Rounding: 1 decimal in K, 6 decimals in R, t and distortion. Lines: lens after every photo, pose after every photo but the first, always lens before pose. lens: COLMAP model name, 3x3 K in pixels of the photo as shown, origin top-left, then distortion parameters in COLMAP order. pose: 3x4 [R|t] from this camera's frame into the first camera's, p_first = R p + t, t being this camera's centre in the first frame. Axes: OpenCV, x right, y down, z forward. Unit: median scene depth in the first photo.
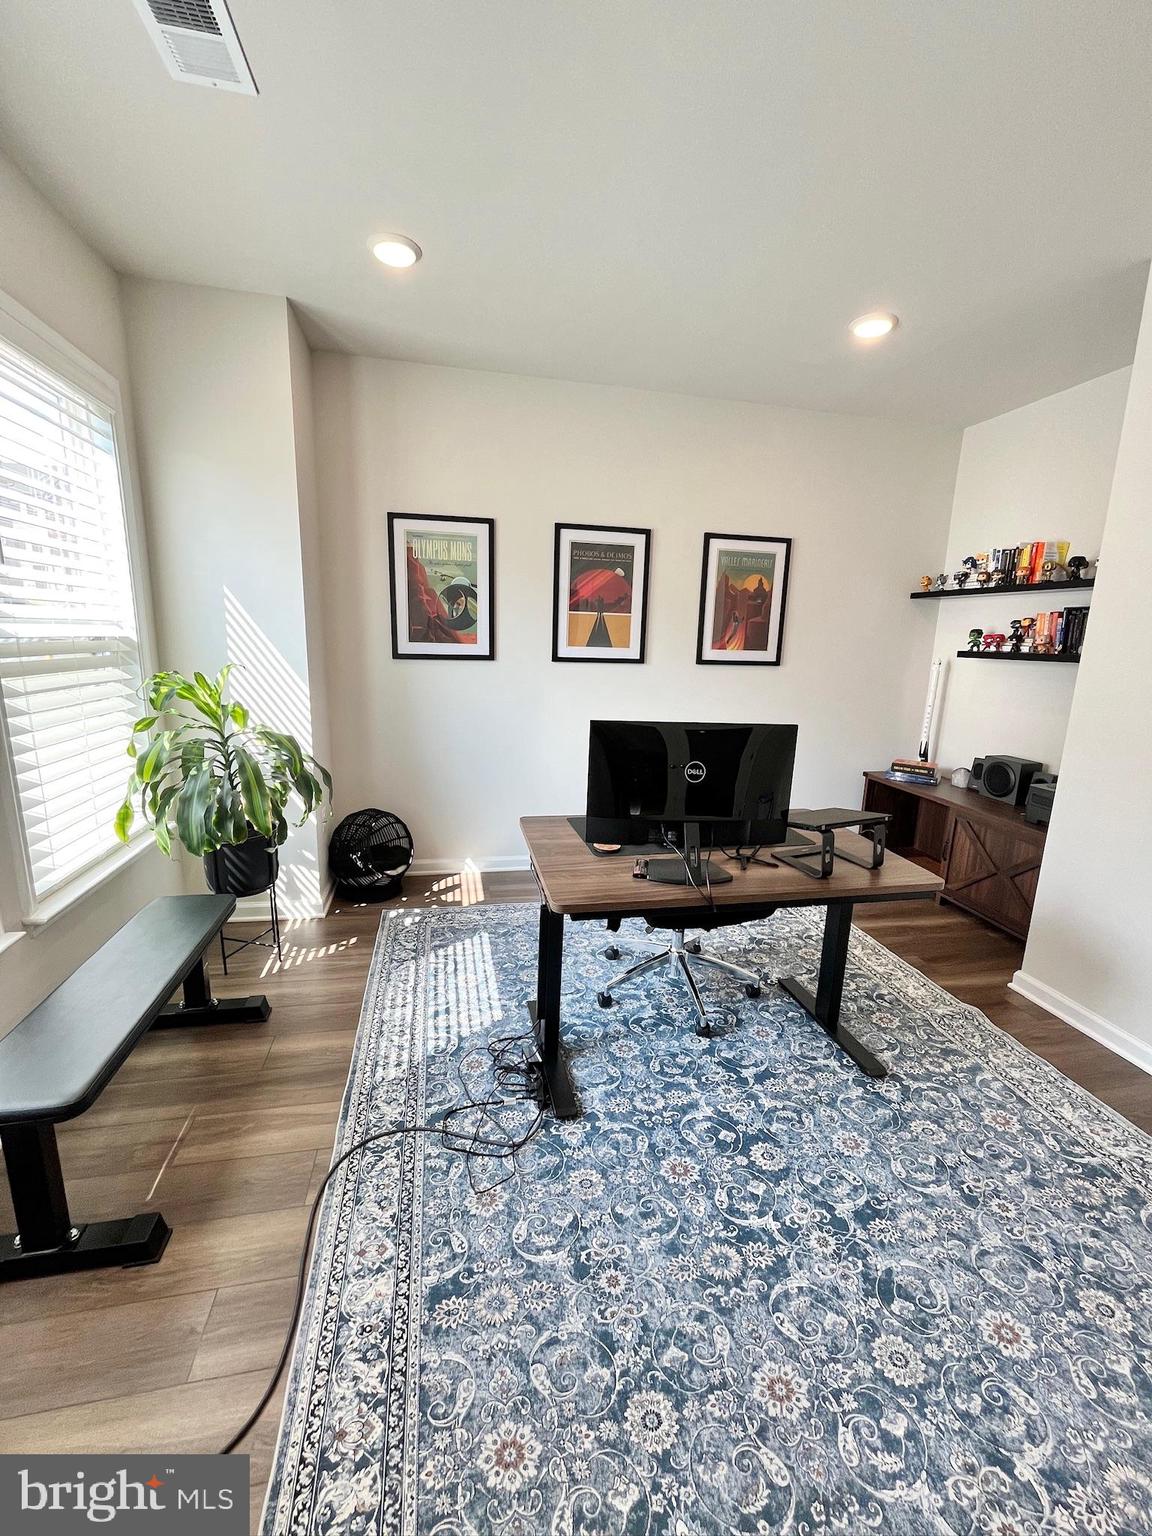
lens RADIAL K [[624.7, 0, 570.1], [0, 624.7, 776.1], [0, 0, 1]] dist [-0.000730, -0.000220]
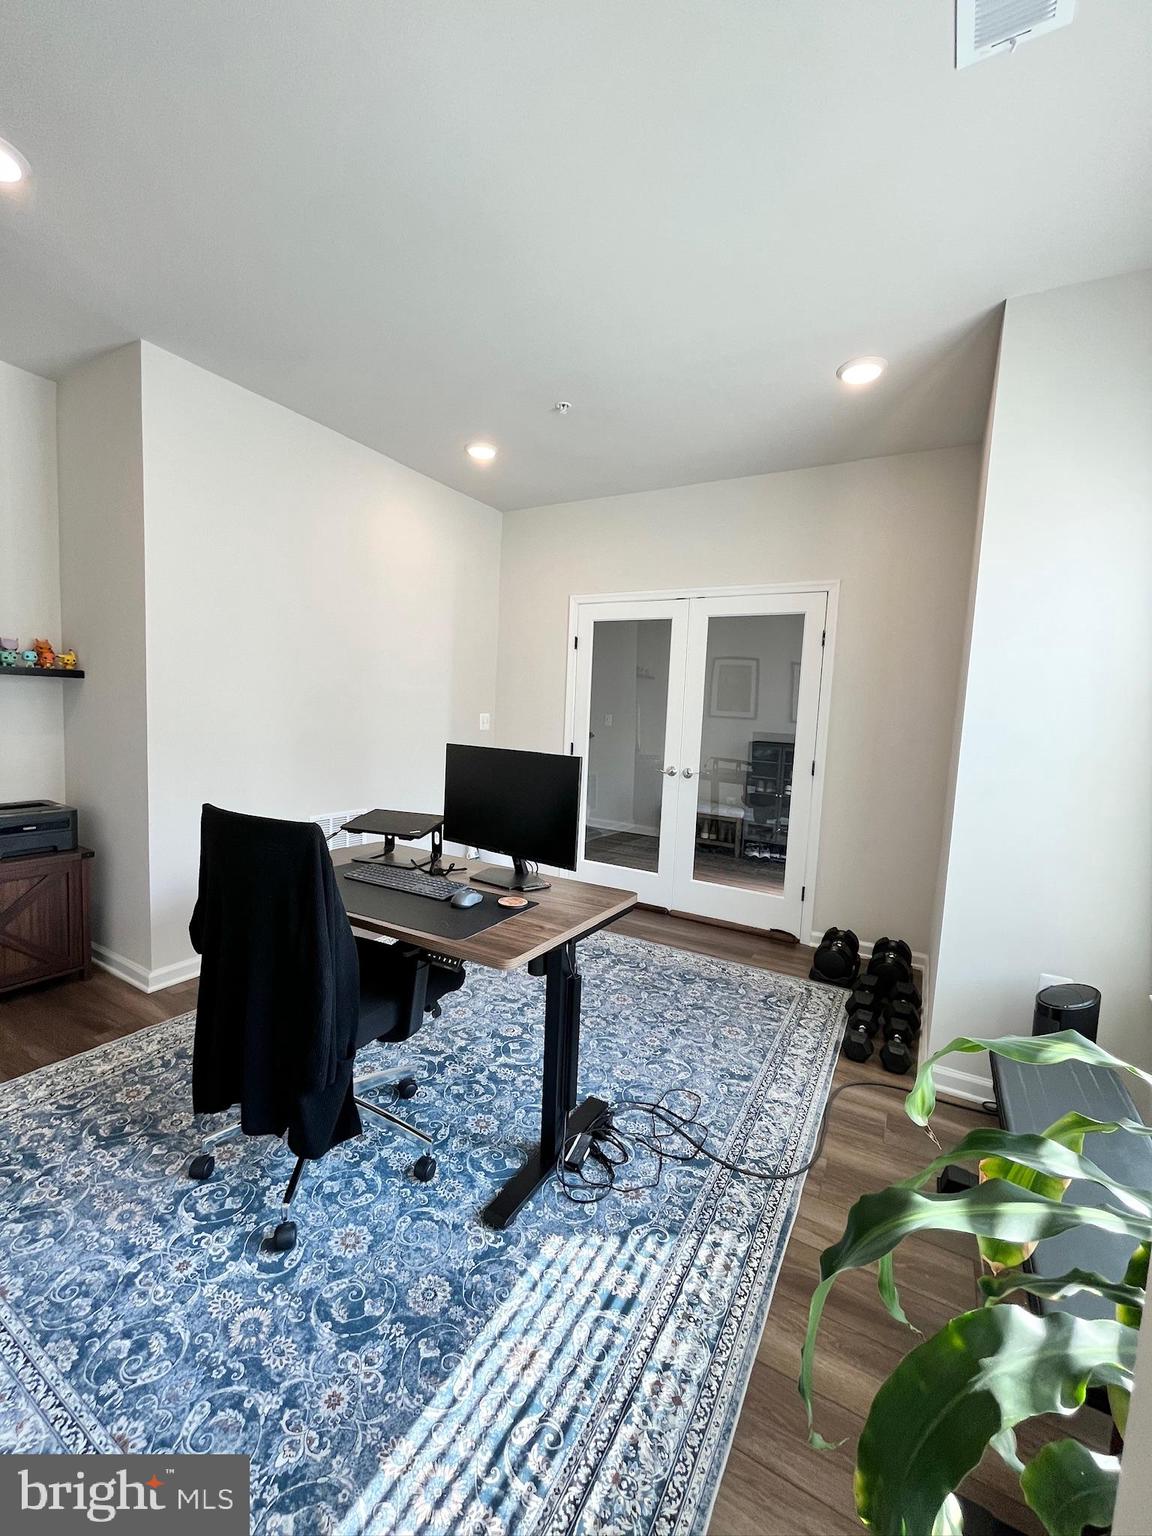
lens RADIAL K [[624.7, 0, 567.5], [0, 624.7, 758.7], [0, 0, 1]] dist [-0.000730, -0.000220]
pose [[-0.742258, -0.118233, 0.659601, -0.627465], [0.079698, 0.961750, 0.262078, -0.353865], [-0.665358, 0.247098, -0.704444, 1.653708]]
